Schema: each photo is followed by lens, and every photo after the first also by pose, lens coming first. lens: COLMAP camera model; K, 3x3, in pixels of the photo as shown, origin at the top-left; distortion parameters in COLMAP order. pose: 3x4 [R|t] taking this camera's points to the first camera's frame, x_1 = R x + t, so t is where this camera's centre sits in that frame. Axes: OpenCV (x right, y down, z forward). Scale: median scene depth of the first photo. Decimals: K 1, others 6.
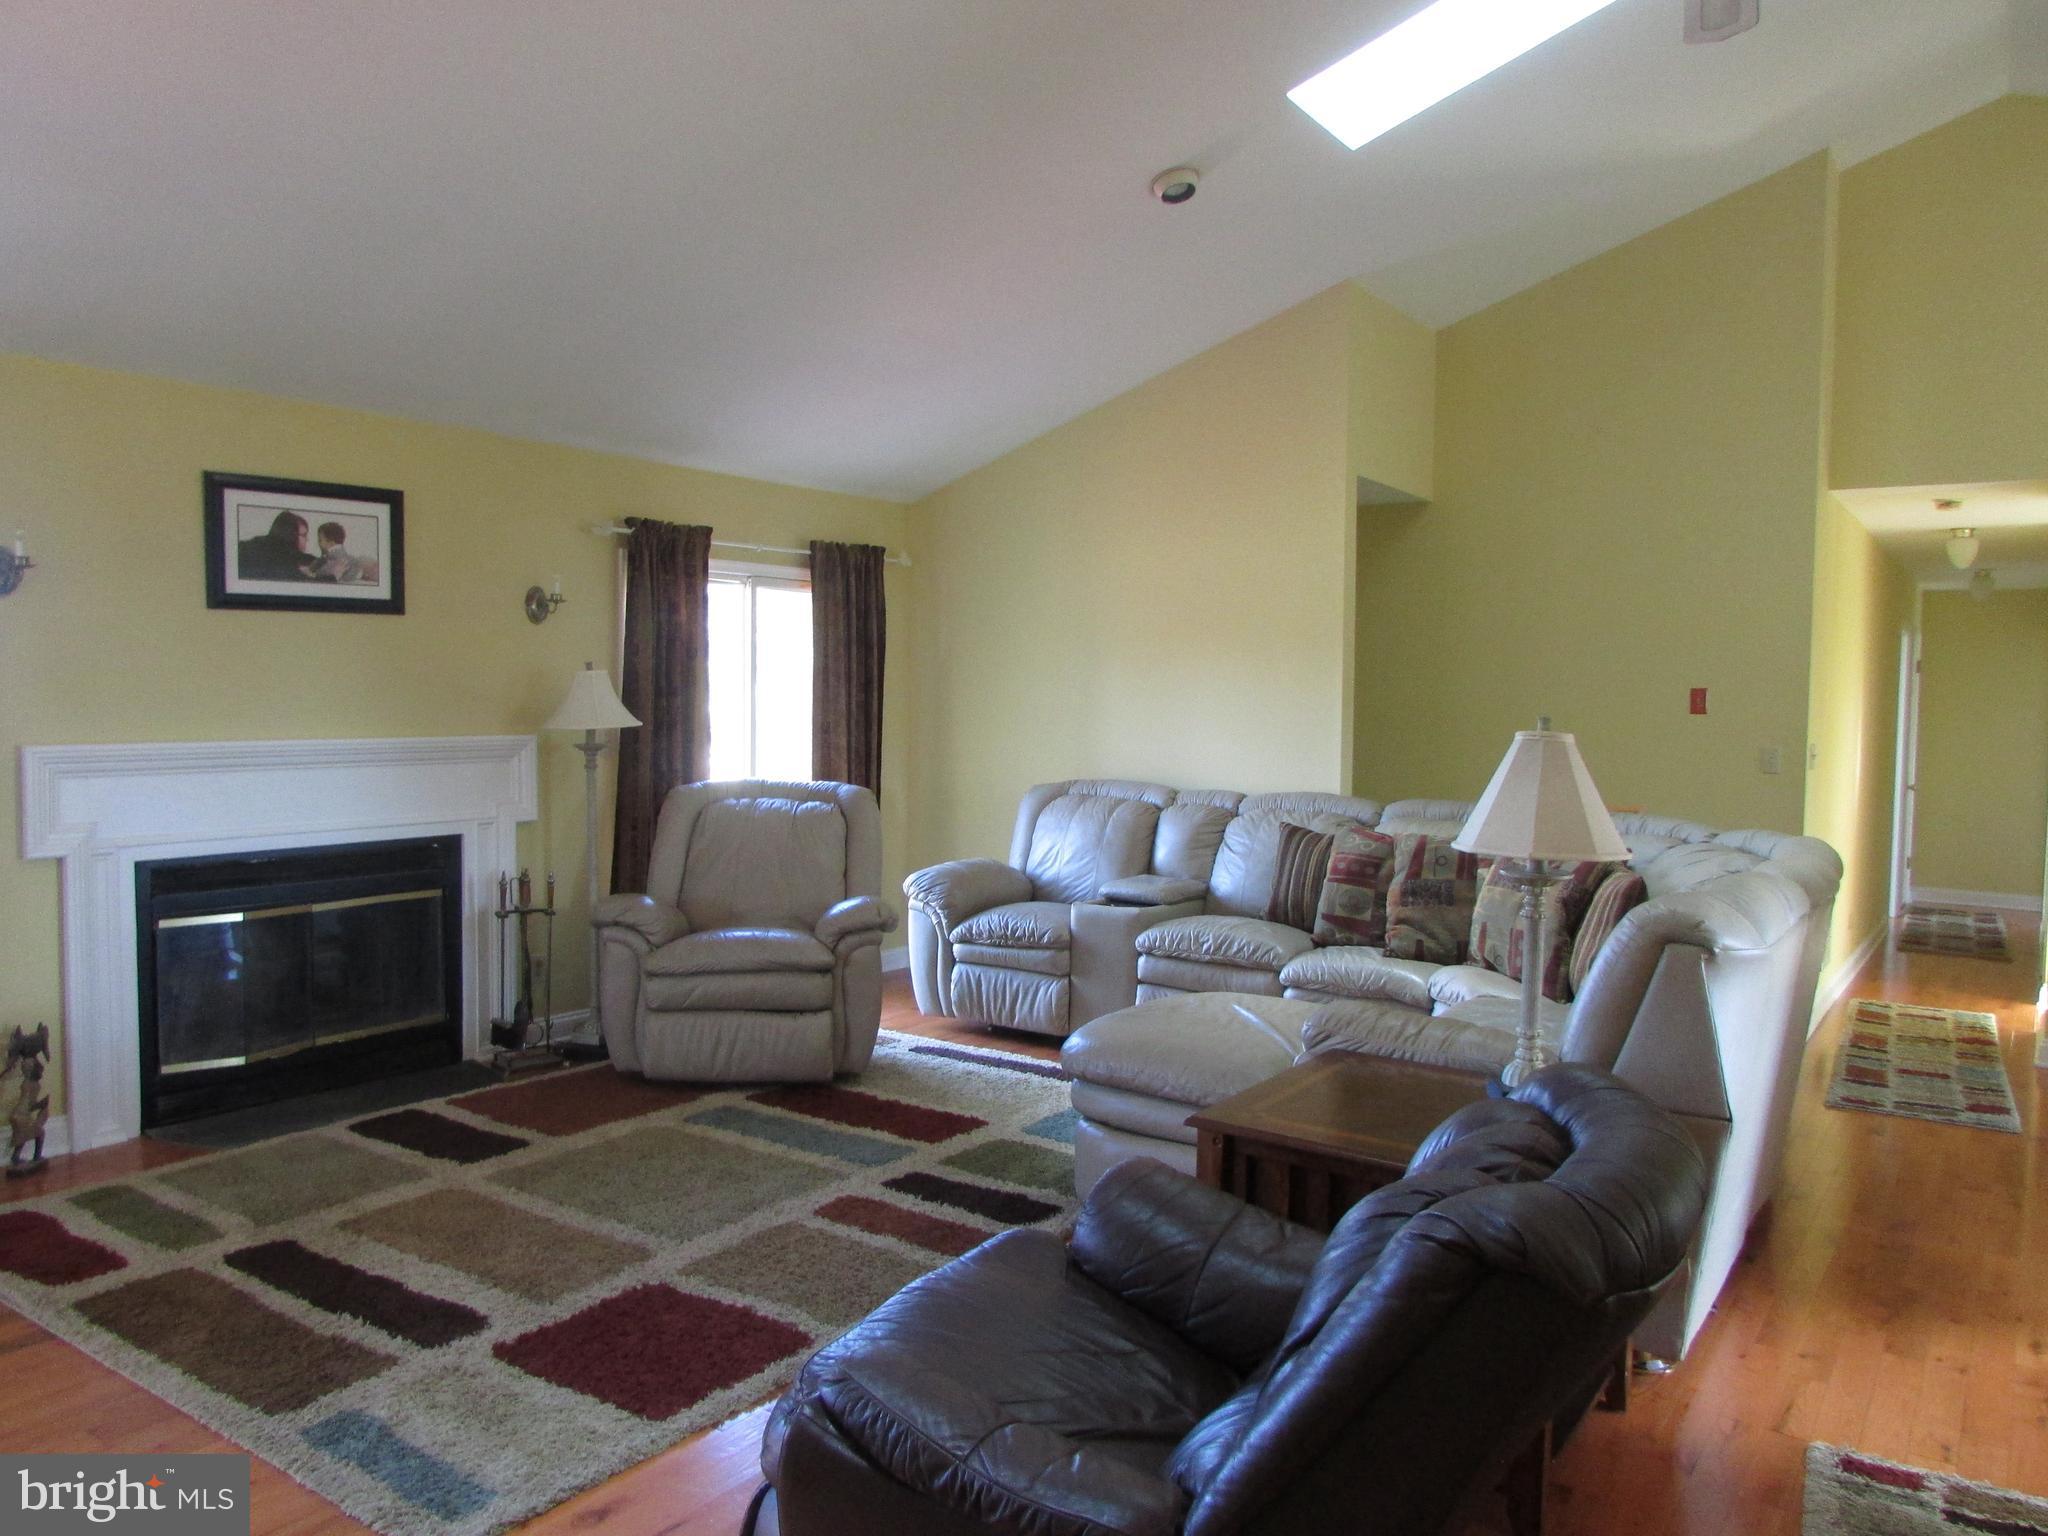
lens RADIAL K [[1484.6, 0, 1021.5], [0, 1484.6, 749.9], [0, 0, 1]] dist [-0.019209, 0.001775]
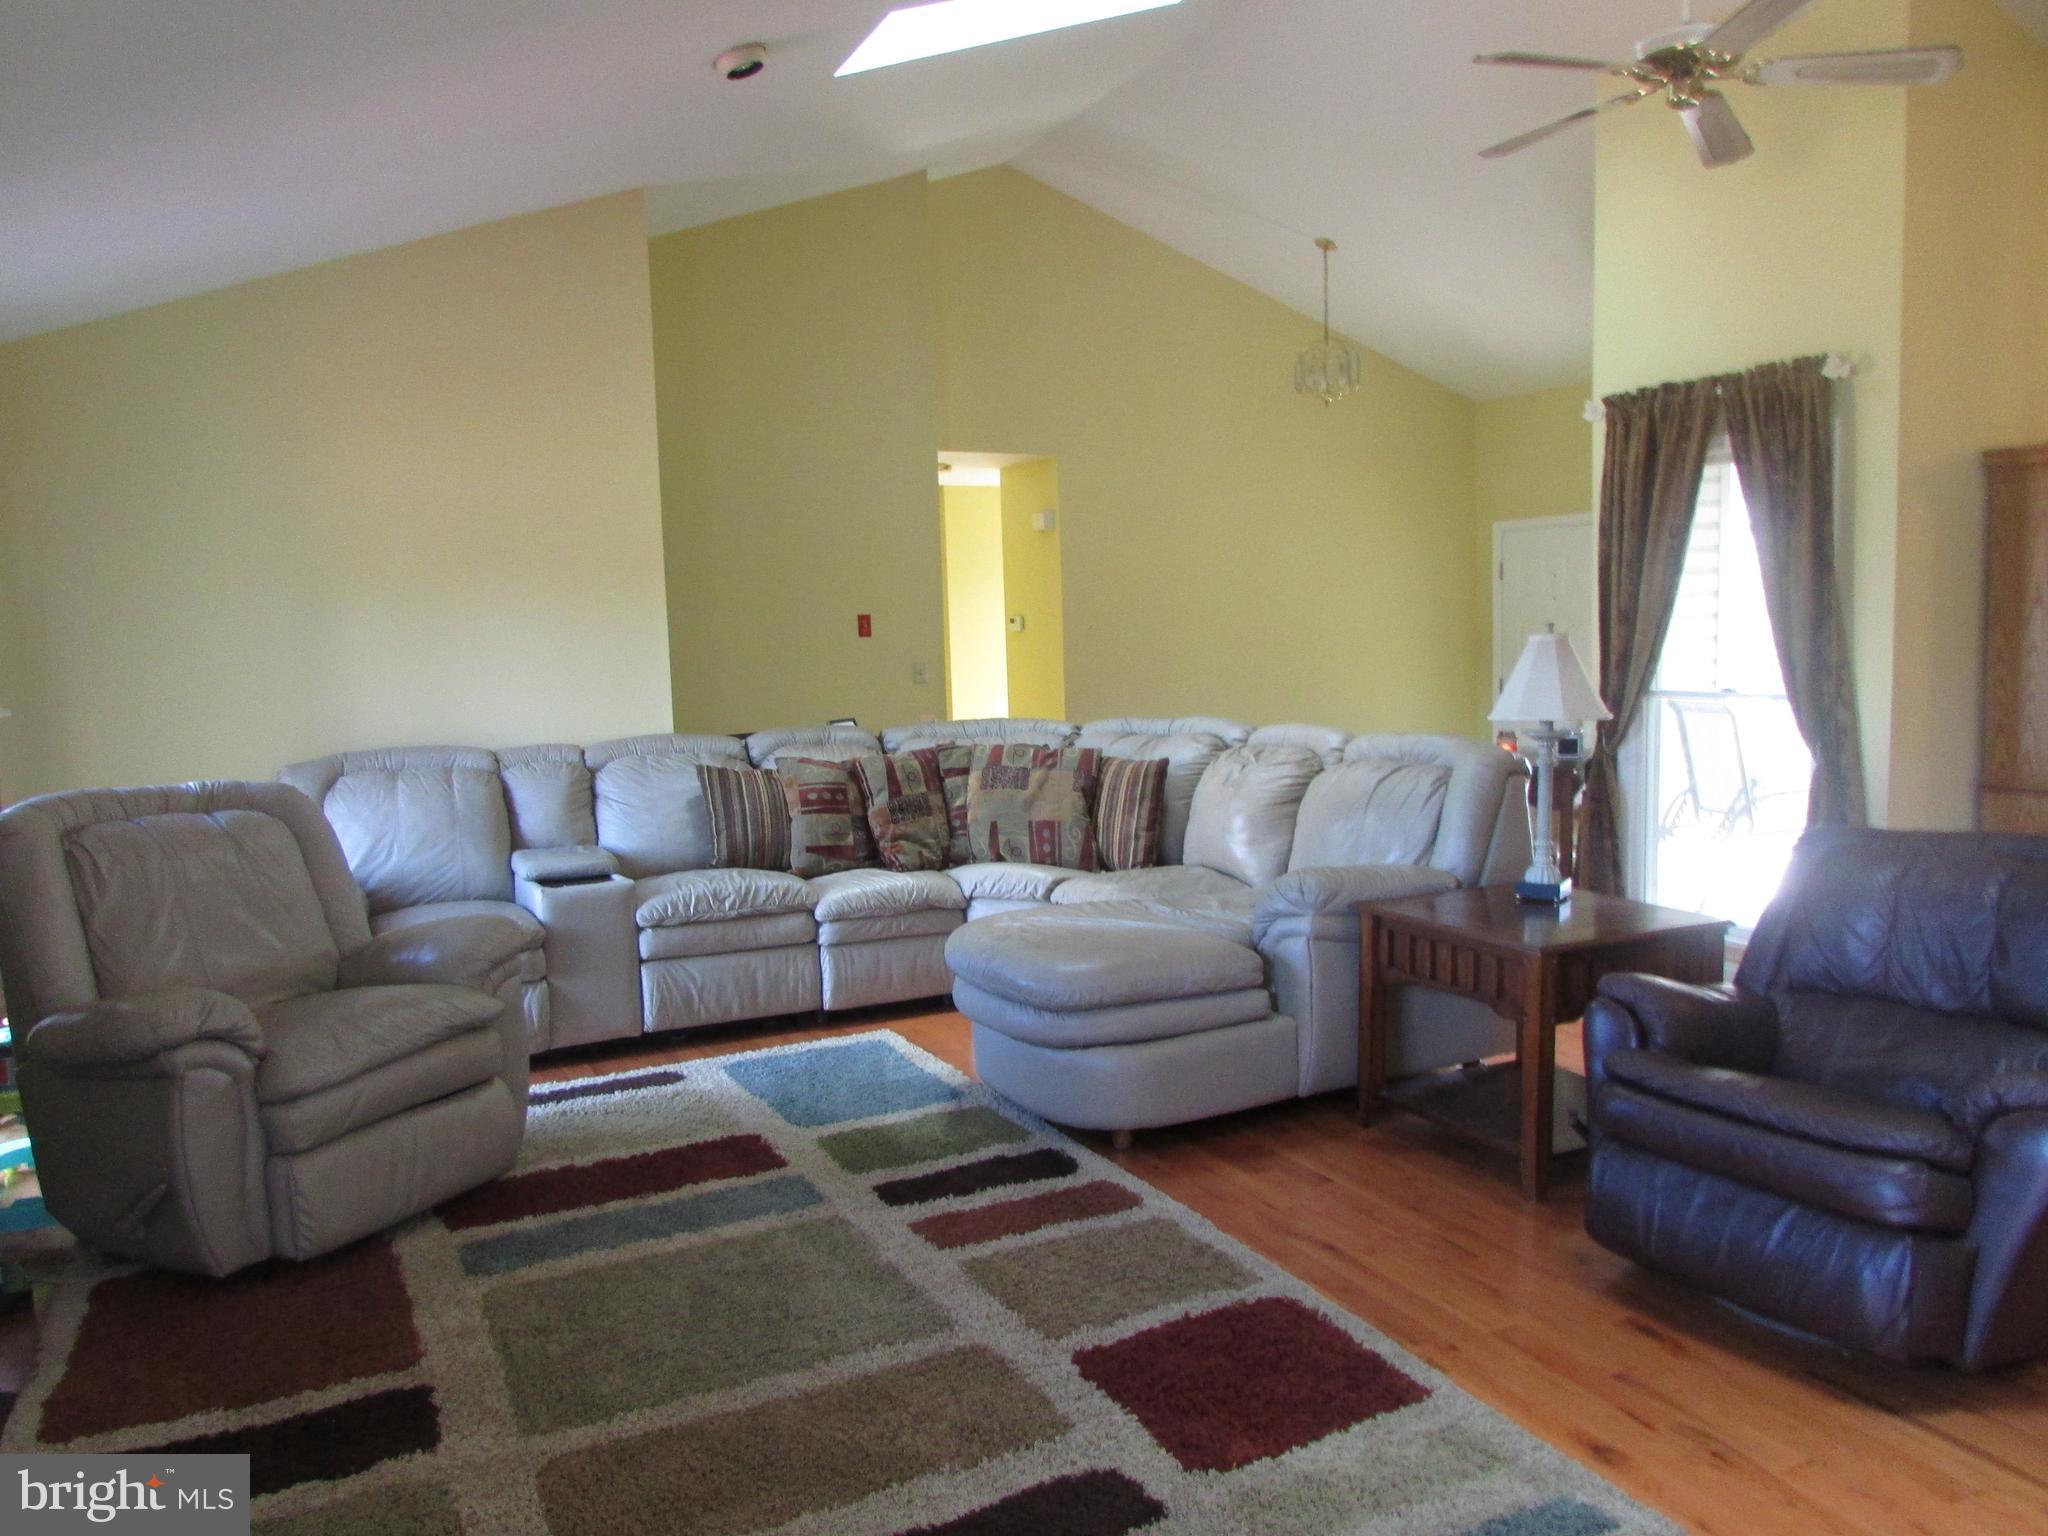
lens RADIAL K [[1484.6, 0, 1015.0], [0, 1484.6, 777.1], [0, 0, 1]] dist [-0.019209, 0.001775]
pose [[0.480030, -0.116293, 0.869510, -0.681885], [0.070668, 0.993079, 0.093806, -0.021618], [-0.874401, 0.016416, 0.484926, 0.465425]]
